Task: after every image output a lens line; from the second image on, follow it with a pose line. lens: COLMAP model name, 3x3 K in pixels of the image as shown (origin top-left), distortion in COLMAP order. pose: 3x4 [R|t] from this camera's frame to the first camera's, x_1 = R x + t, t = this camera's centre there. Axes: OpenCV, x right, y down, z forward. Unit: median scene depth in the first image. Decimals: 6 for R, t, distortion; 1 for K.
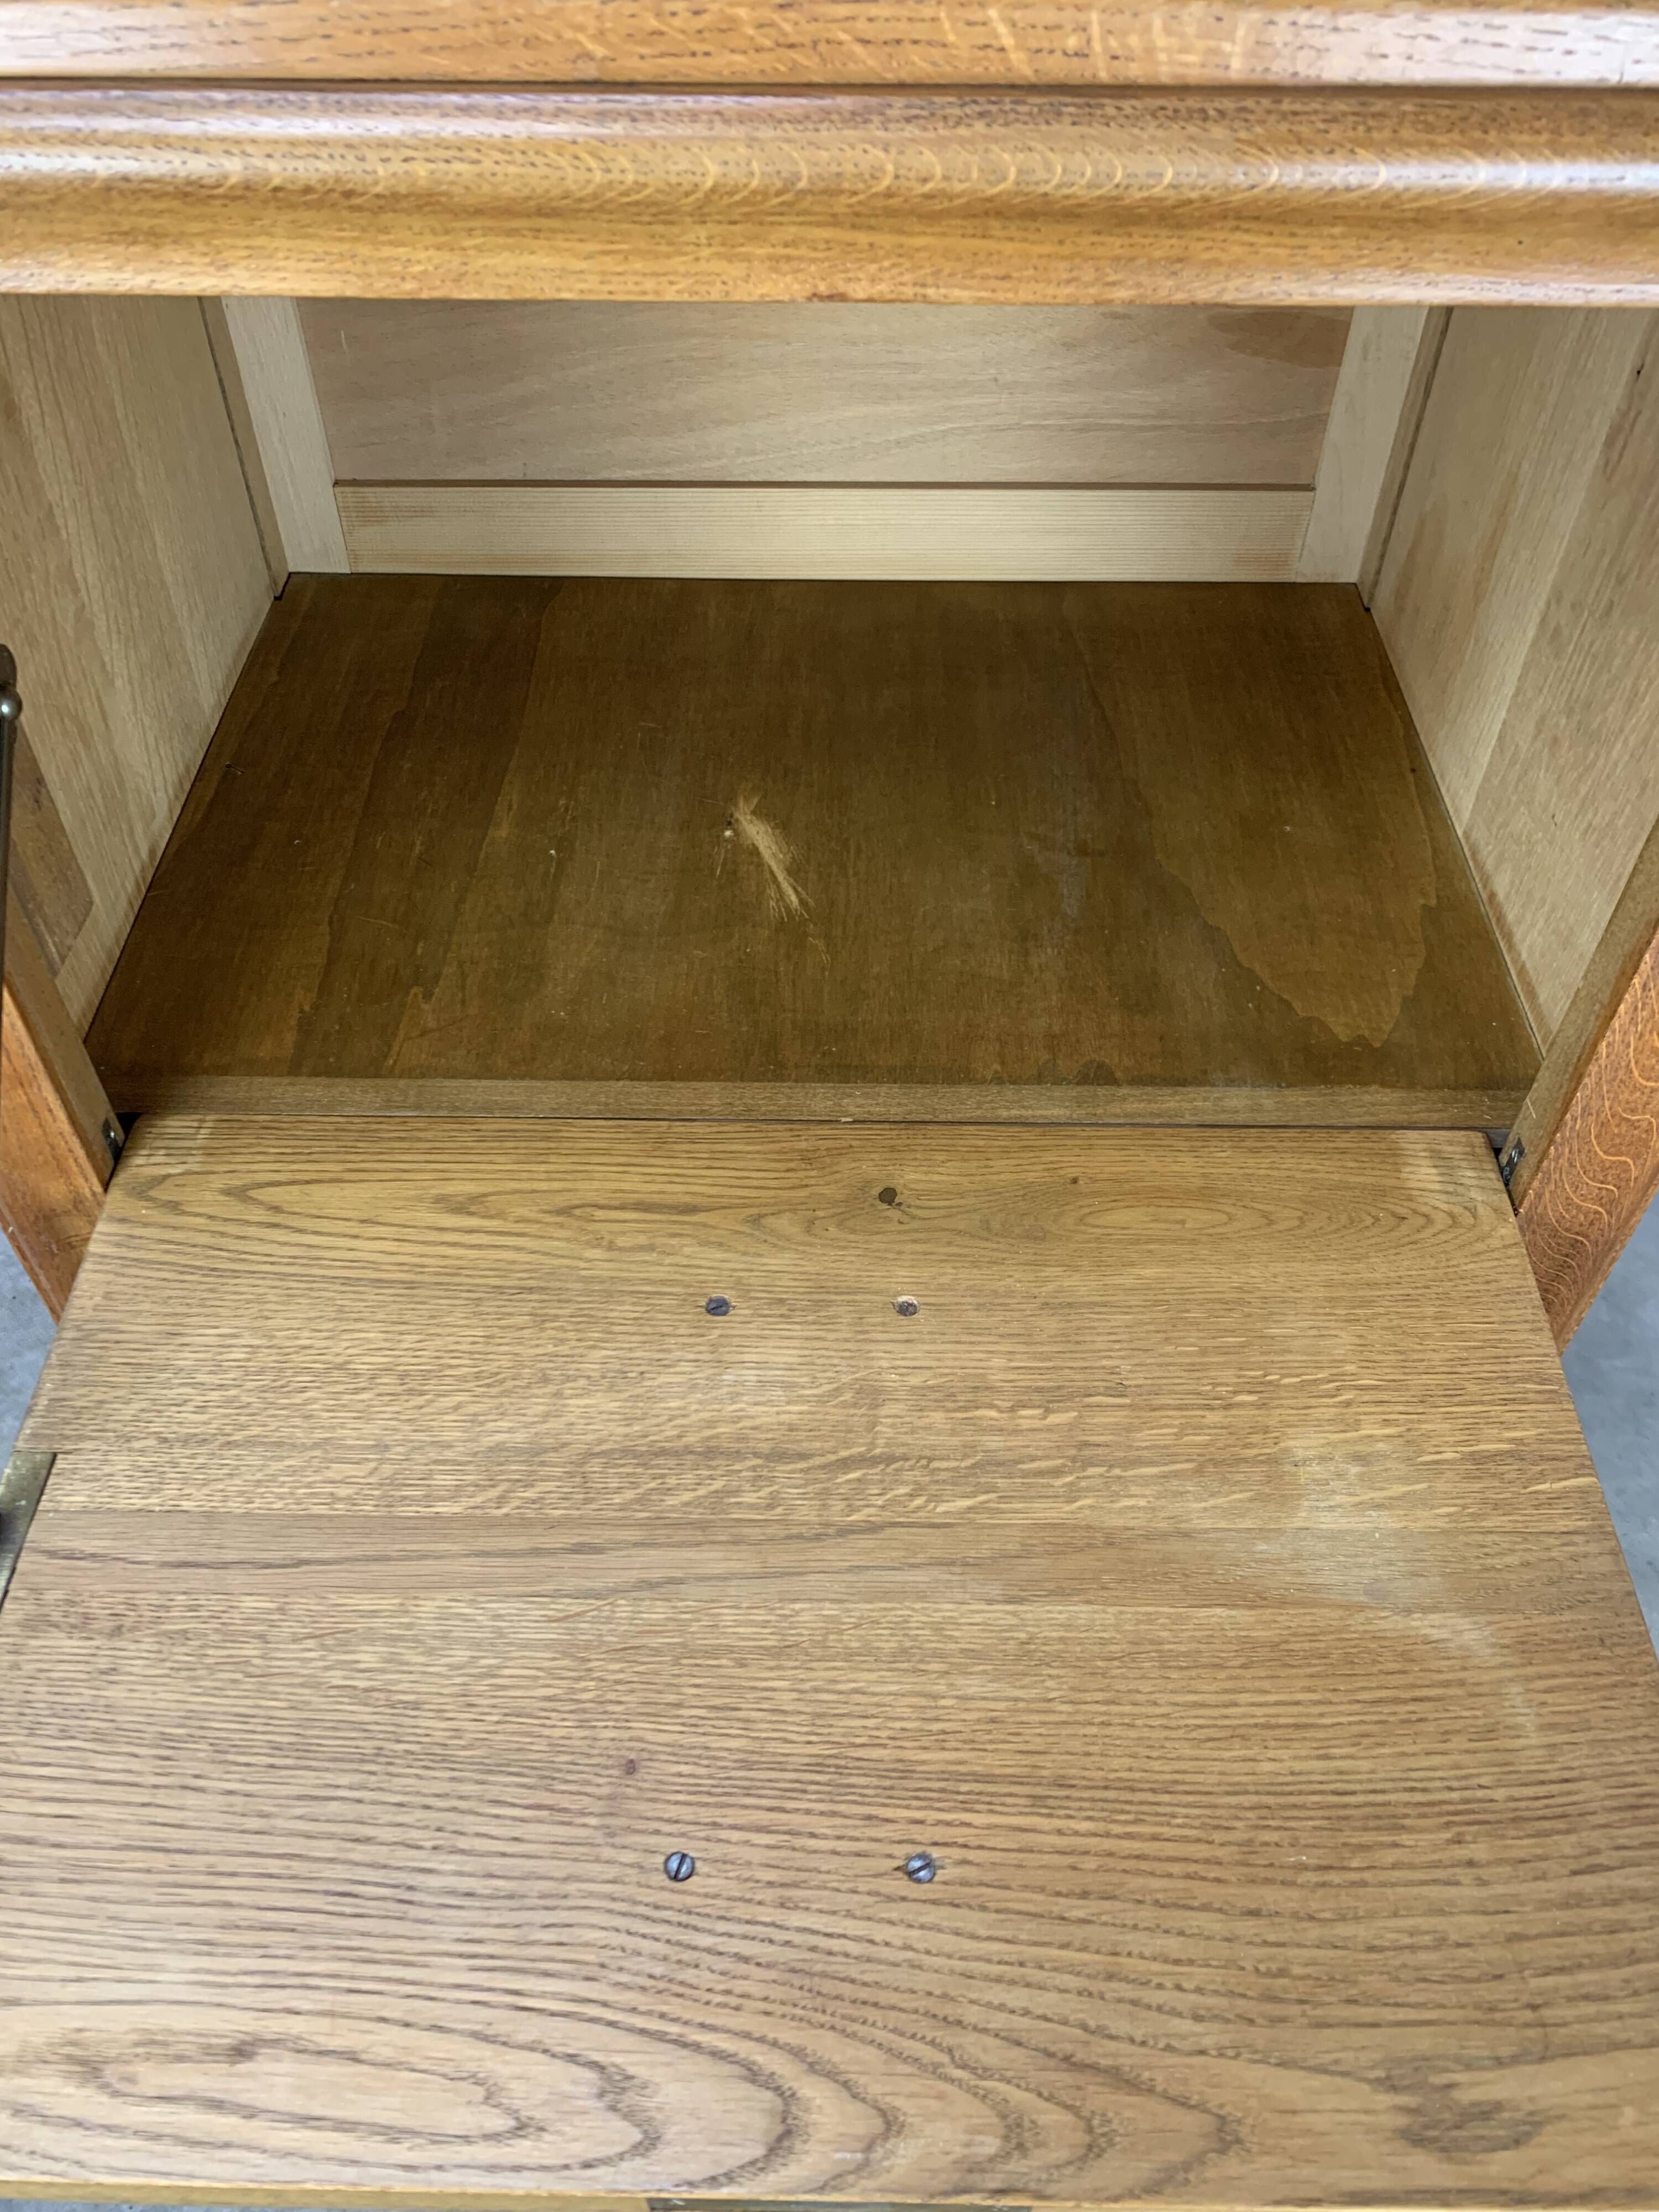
lens RADIAL K [[1666.4, 0, 817.1], [0, 1666.4, 1087.6], [0, 0, 1]] dist [0.031282, -0.030740]
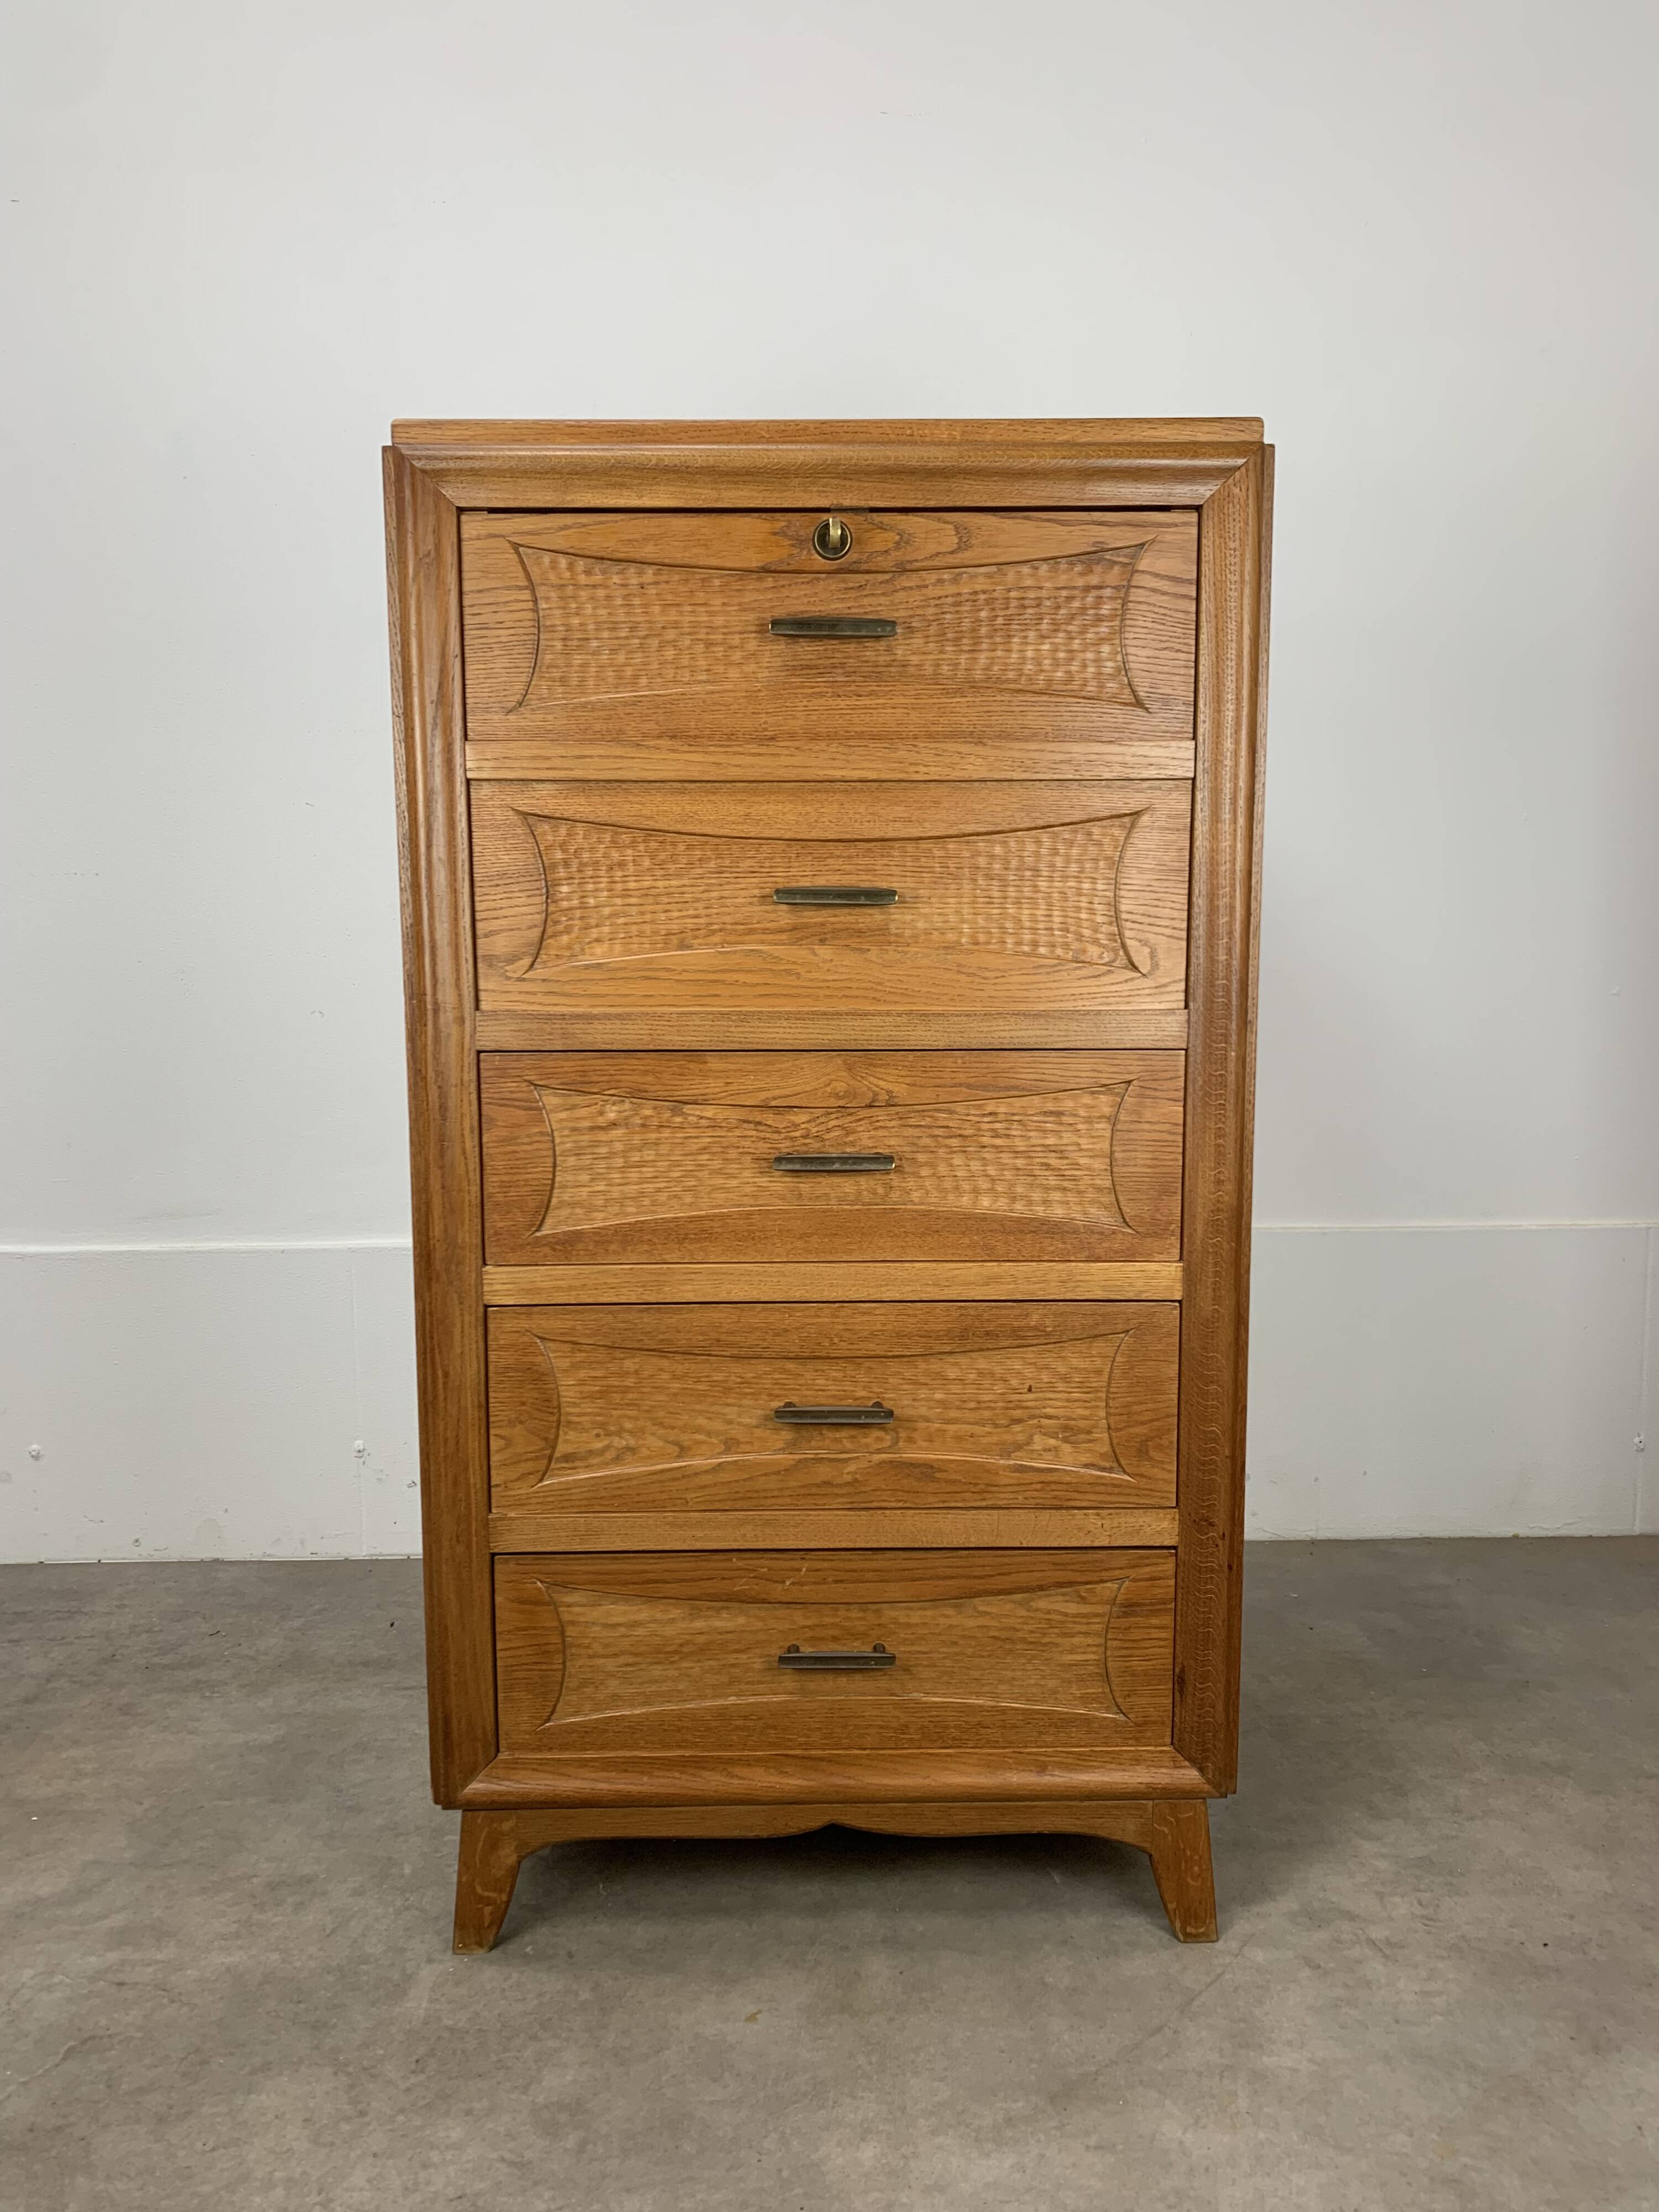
lens RADIAL K [[1666.4, 0, 836.8], [0, 1666.4, 1118.4], [0, 0, 1]] dist [0.031282, -0.030740]
pose [[0.999570, -0.009307, 0.027792, -0.069486], [0.024923, 0.768900, -0.638883, 1.844377], [-0.015423, 0.639301, 0.768802, -0.499291]]
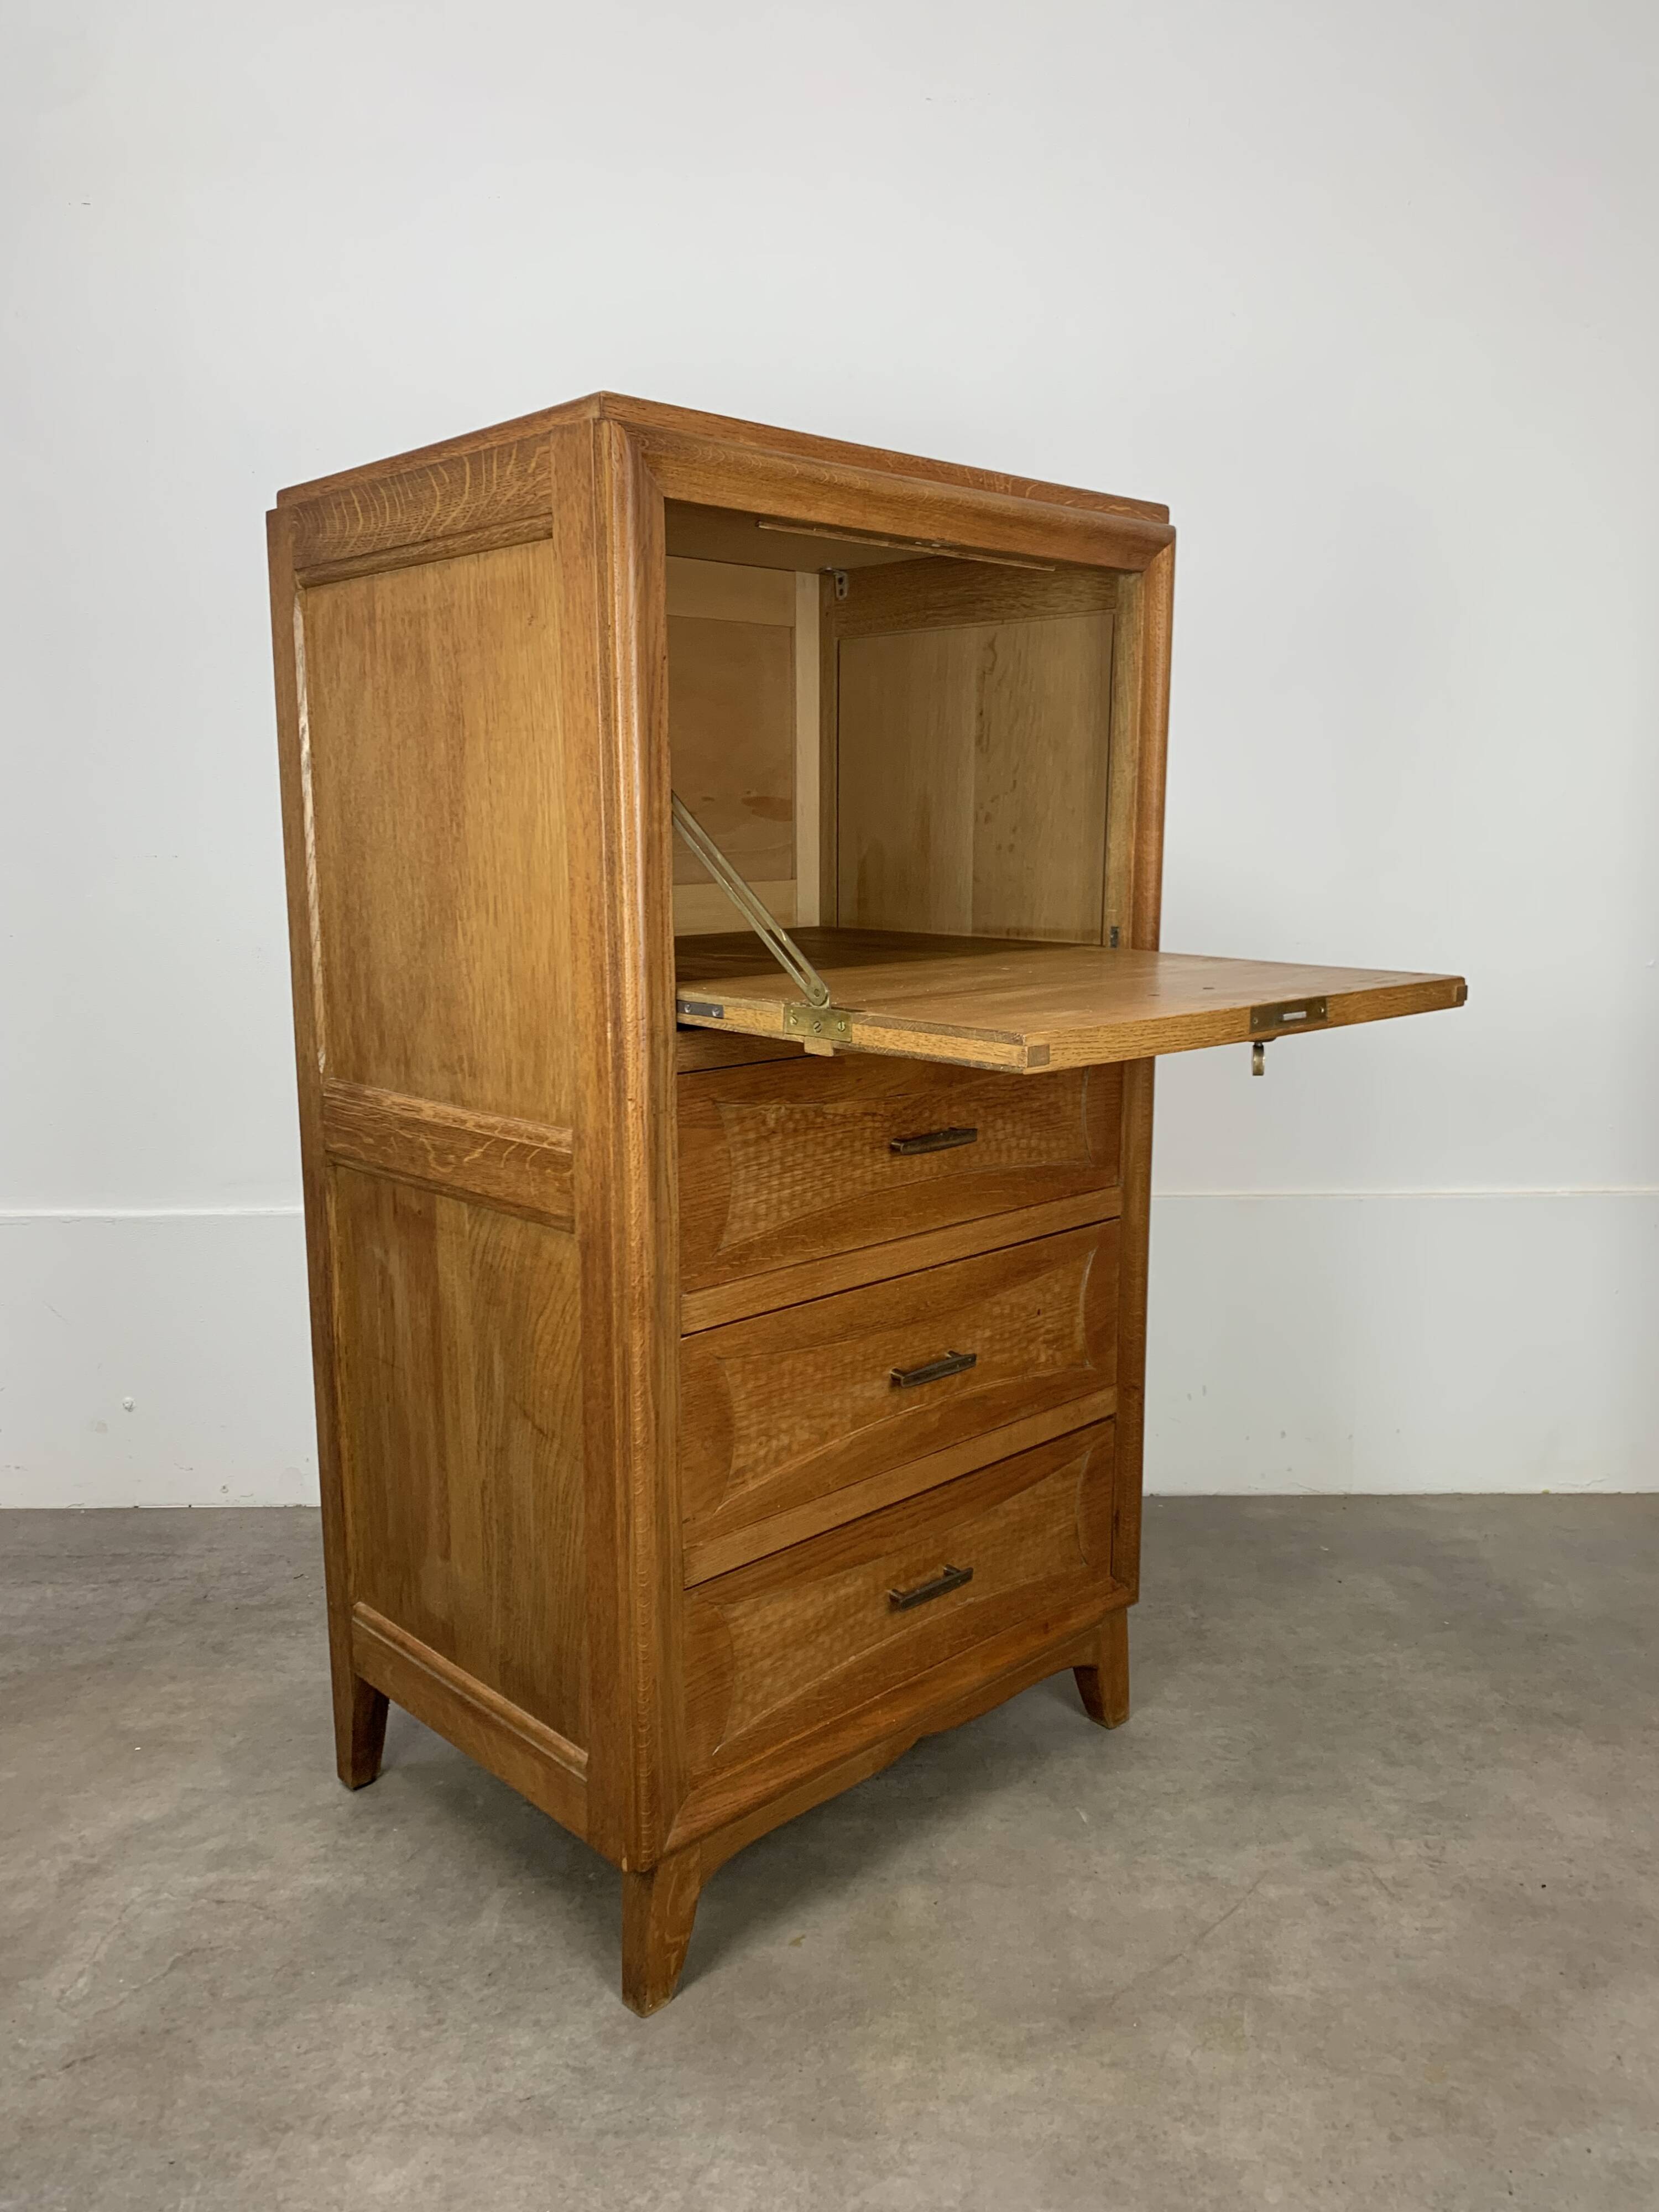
lens RADIAL K [[1666.4, 0, 847.3], [0, 1666.4, 1097.3], [0, 0, 1]] dist [0.031282, -0.030740]
pose [[0.714982, -0.121490, 0.688506, -2.007454], [0.516574, 0.755398, -0.403144, 1.266873], [-0.471118, 0.643905, 0.602855, -0.160499]]
